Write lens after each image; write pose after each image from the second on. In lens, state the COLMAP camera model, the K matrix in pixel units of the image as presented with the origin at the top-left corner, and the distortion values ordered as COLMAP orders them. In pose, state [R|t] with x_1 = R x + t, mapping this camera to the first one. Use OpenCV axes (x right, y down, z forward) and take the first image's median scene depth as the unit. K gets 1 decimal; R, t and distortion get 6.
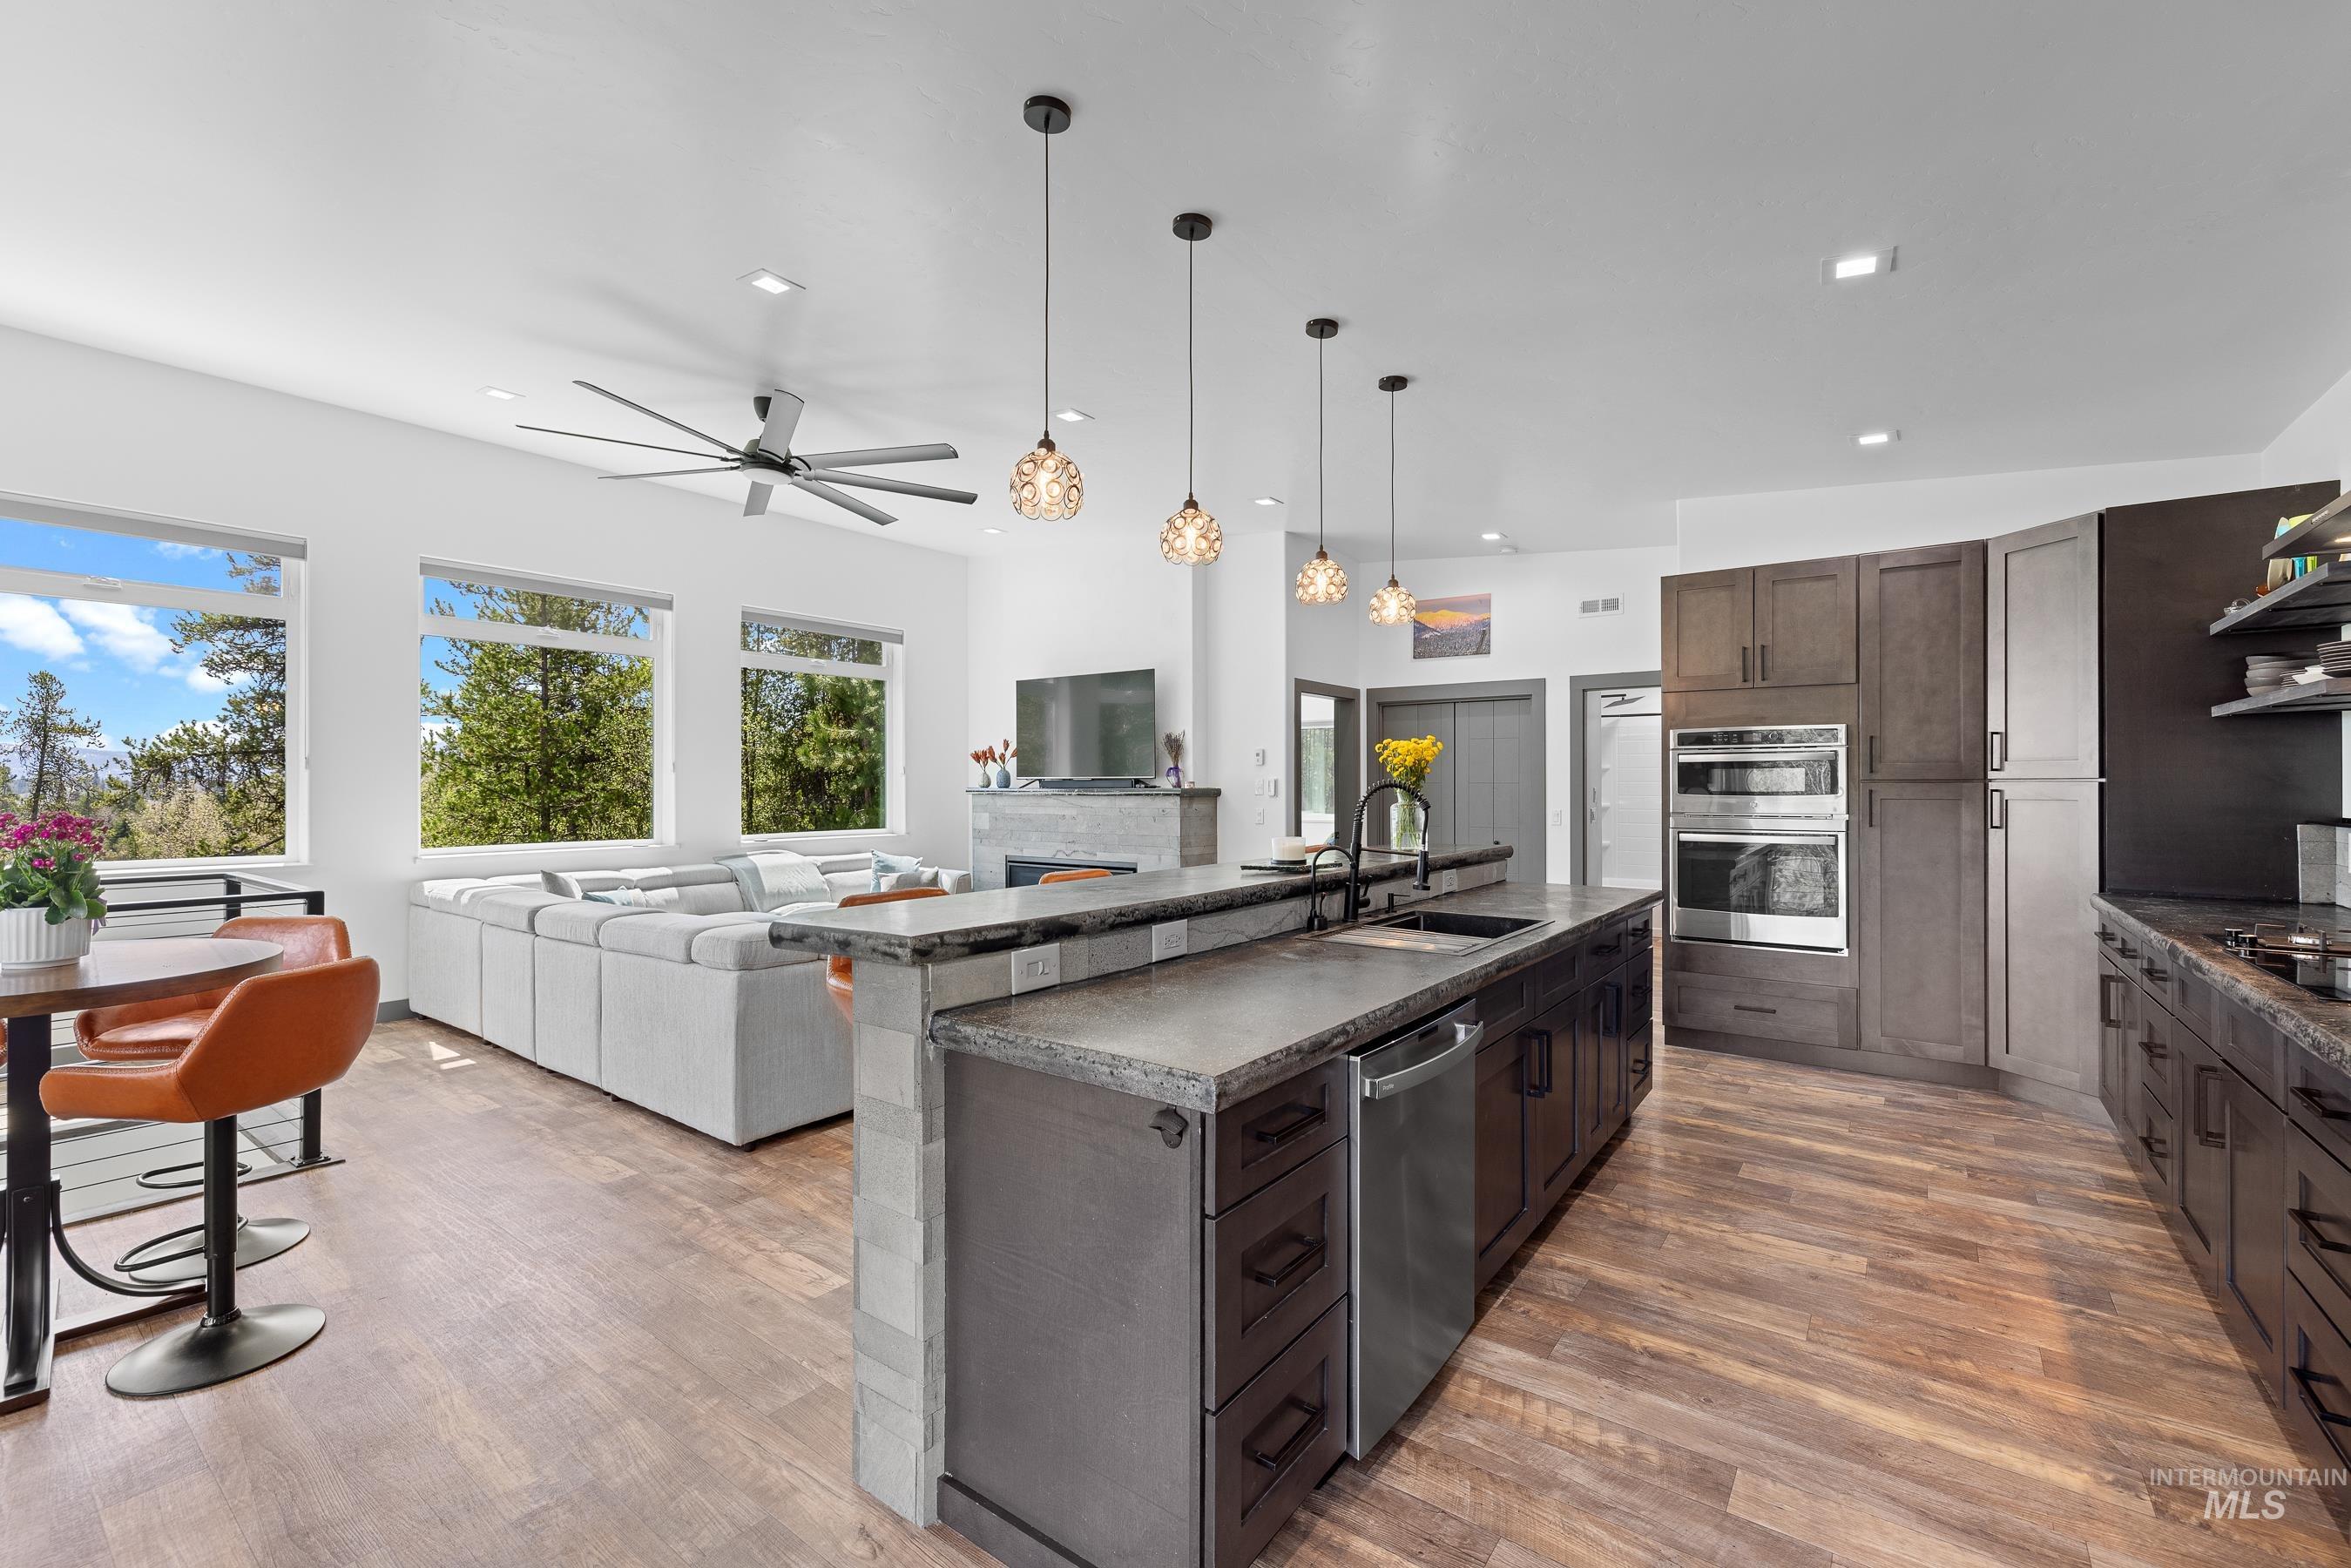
lens RADIAL K [[999.4, 0, 1149.9], [0, 999.4, 779.8], [0, 0, 1]] dist [-0.001755, 0.001382]
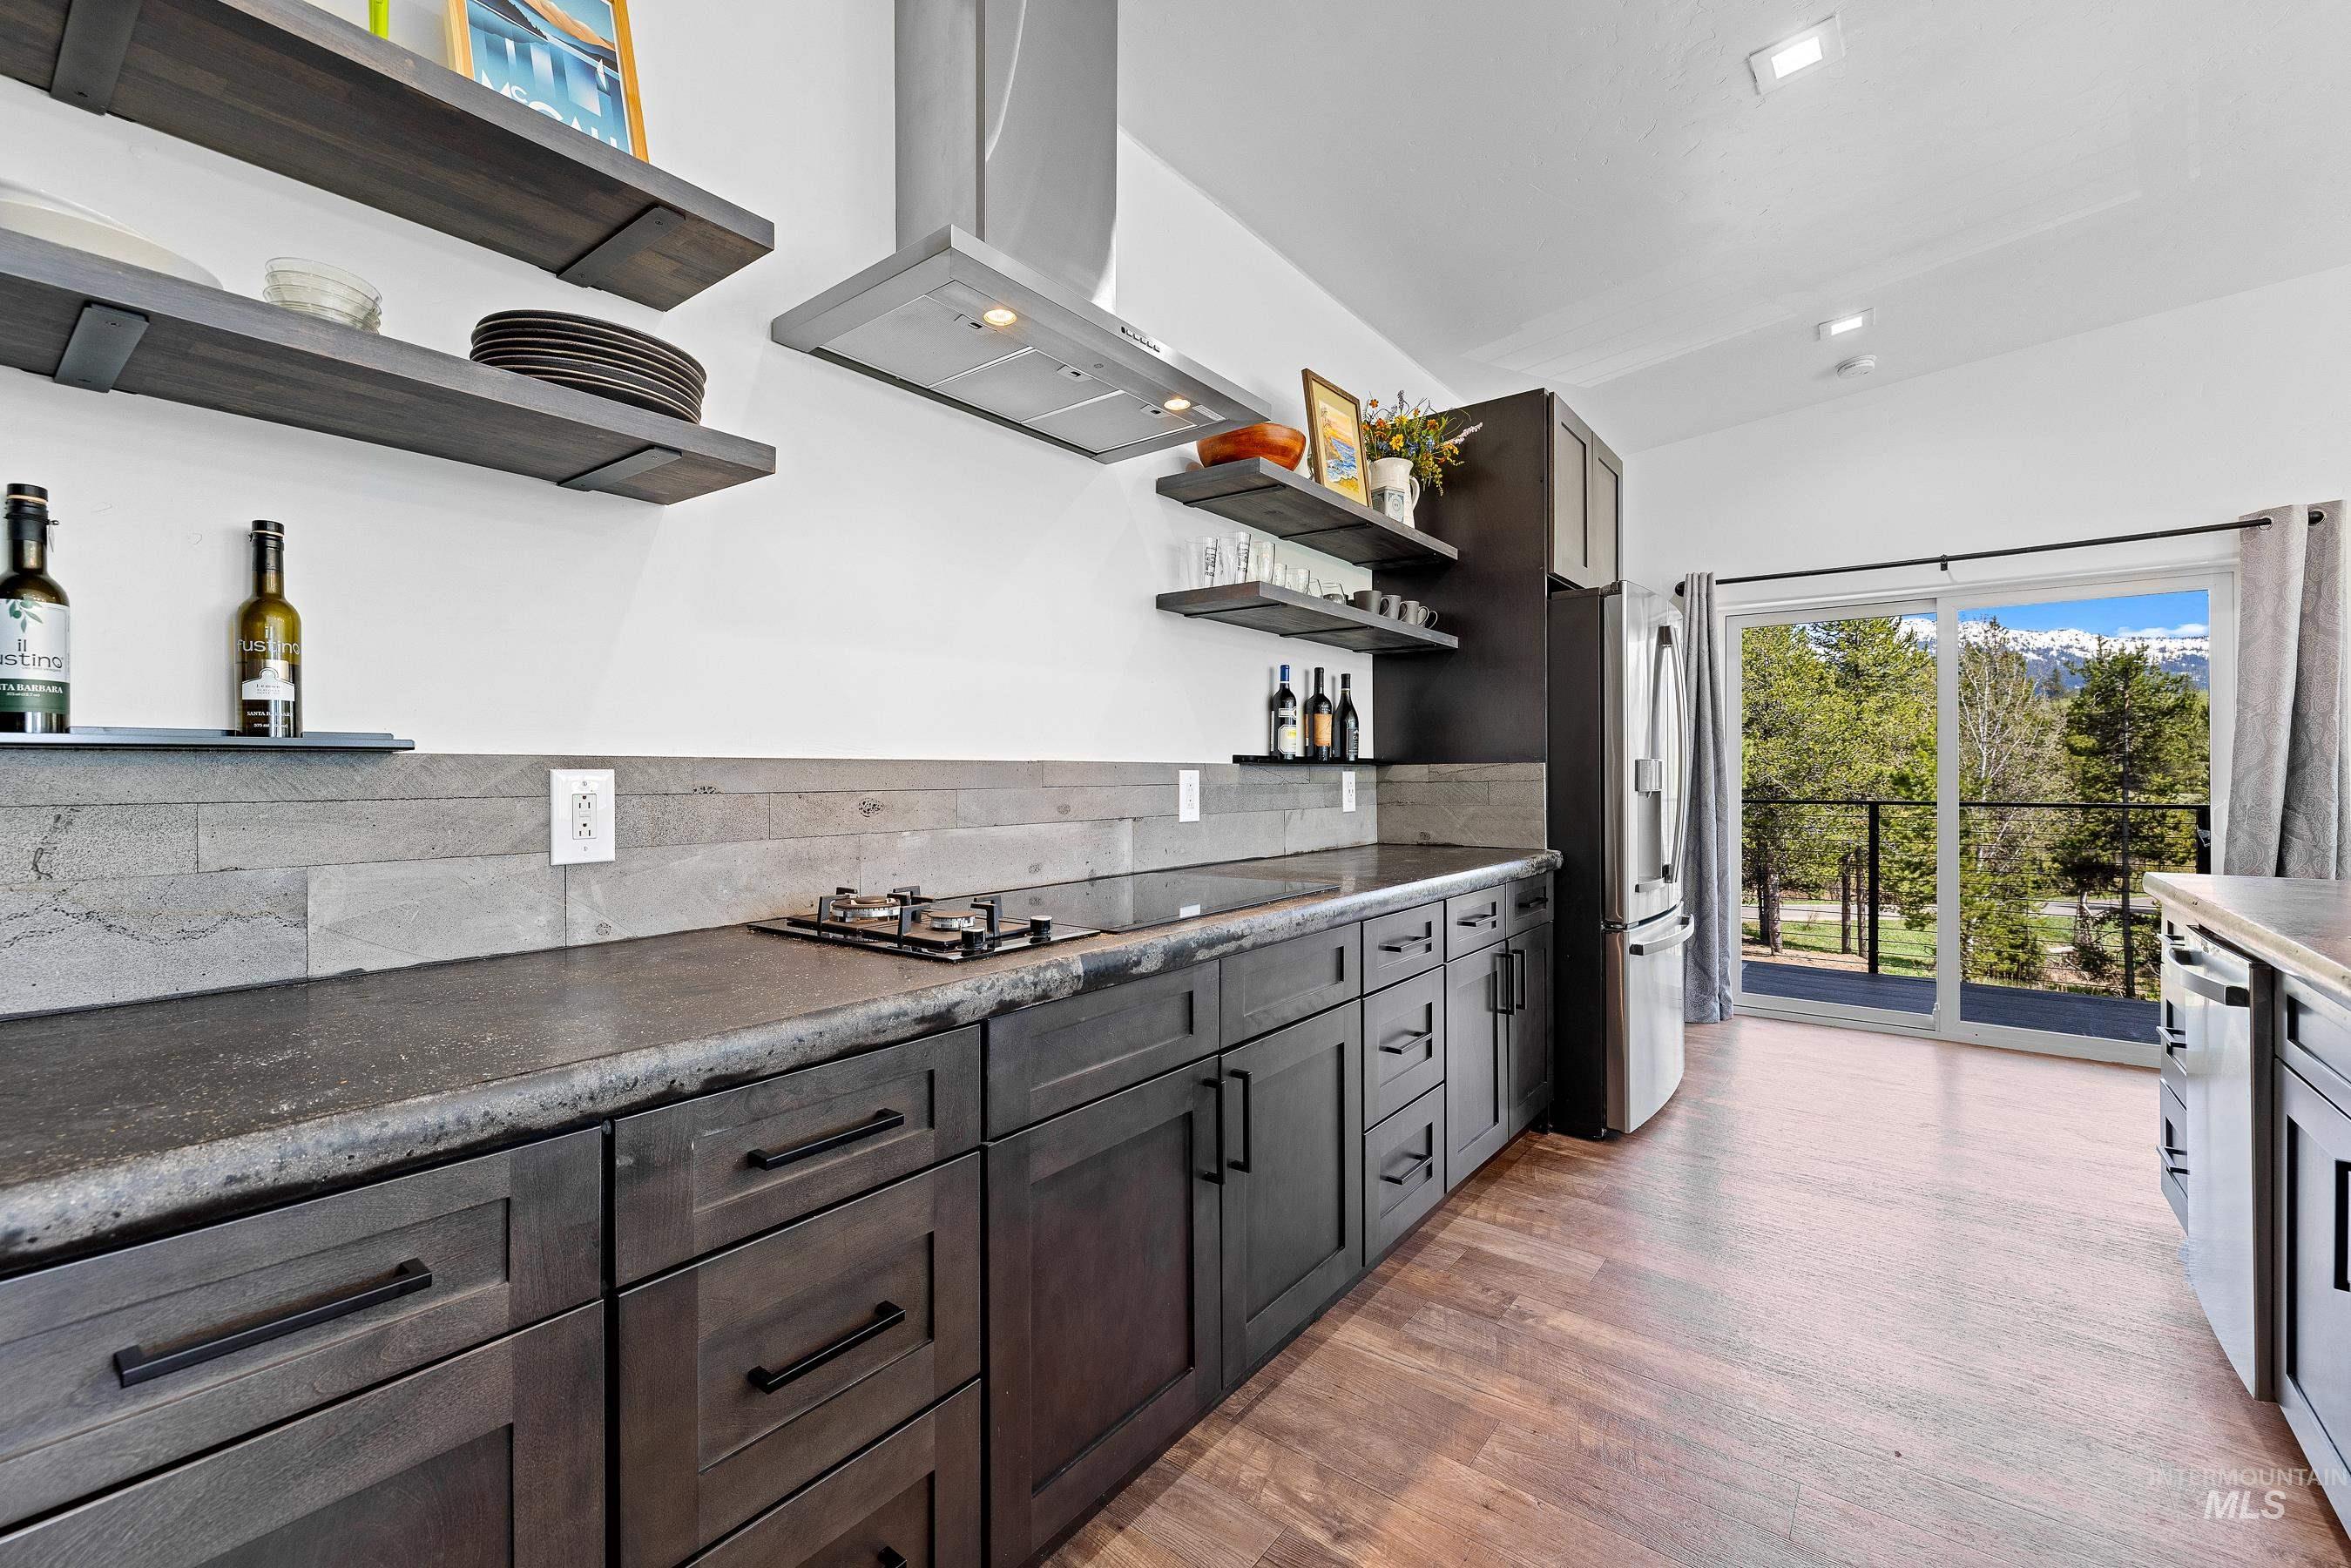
lens RADIAL K [[999.4, 0, 1146.5], [0, 999.4, 772.5], [0, 0, 1]] dist [-0.001755, 0.001382]
pose [[-0.999961, 0.000680, 0.008859, 0.539643], [0.000641, 0.999990, -0.004399, 0.037906], [-0.008861, -0.004393, -0.999951, 0.831431]]
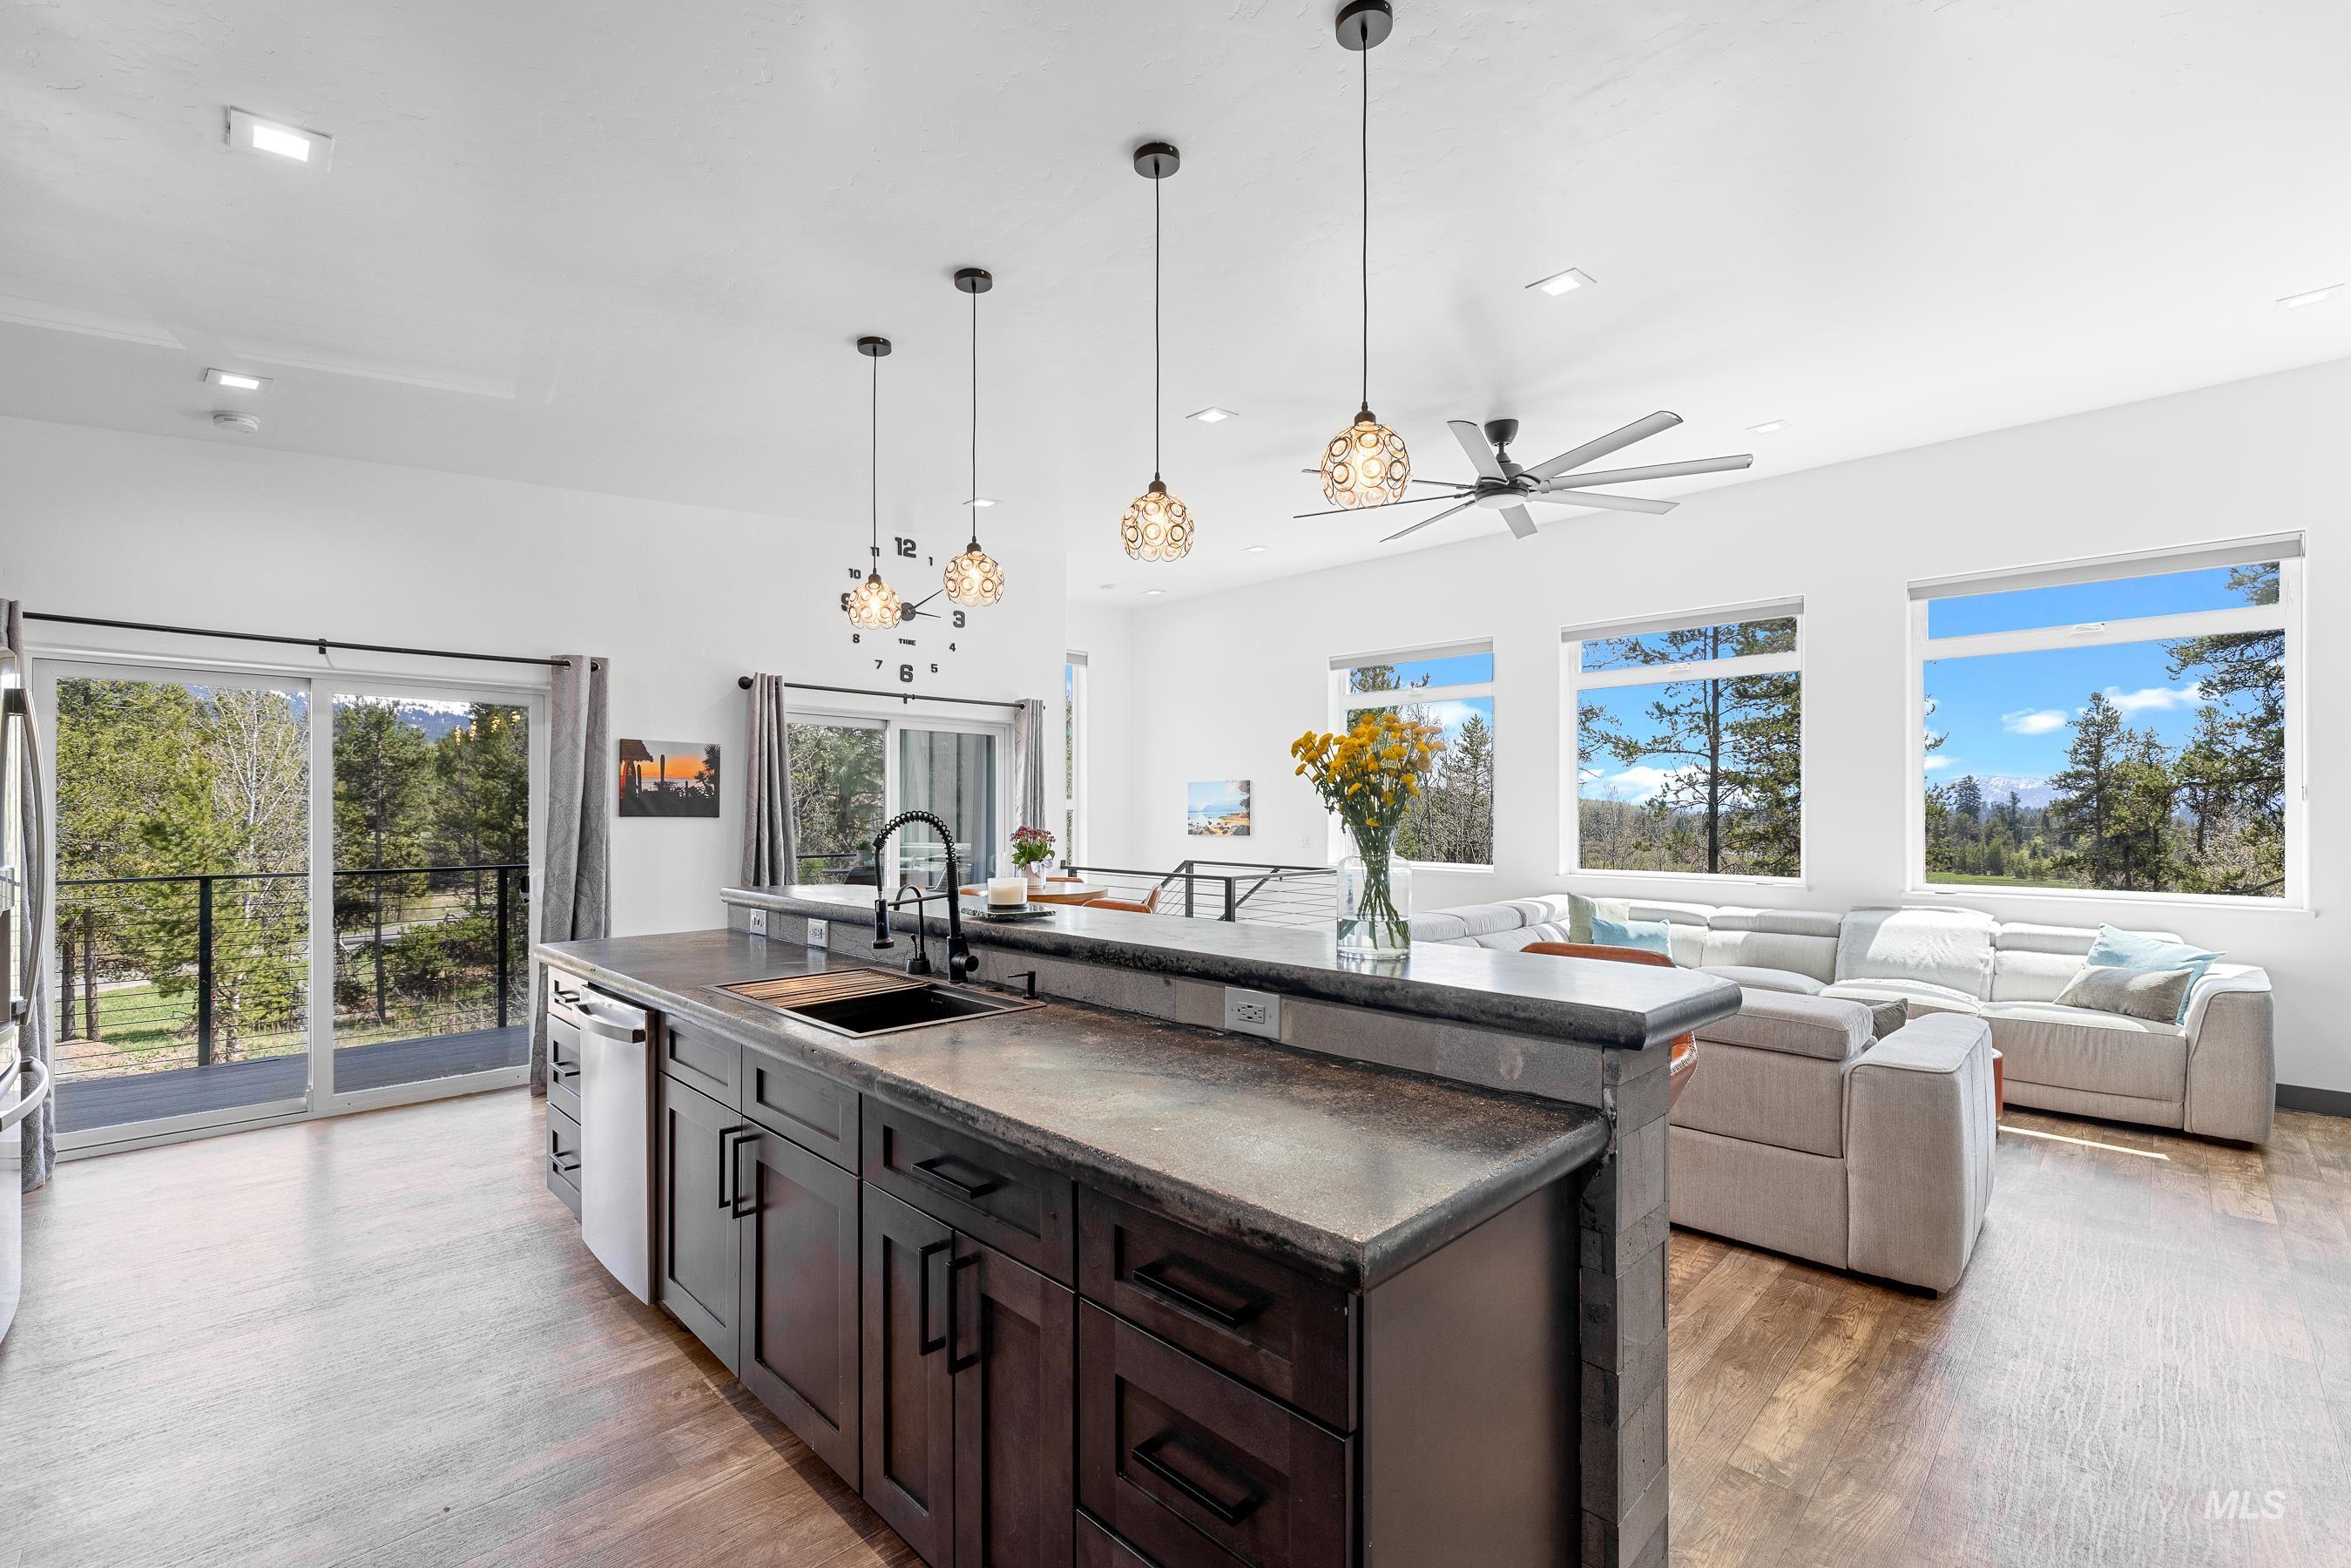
lens RADIAL K [[999.4, 0, 1181.5], [0, 999.4, 808.0], [0, 0, 1]] dist [-0.001755, 0.001382]
pose [[-0.120097, -0.005122, -0.992749, 0.636824], [0.003130, 0.999980, -0.005538, 0.001815], [0.992757, -0.003773, -0.120078, 0.815983]]
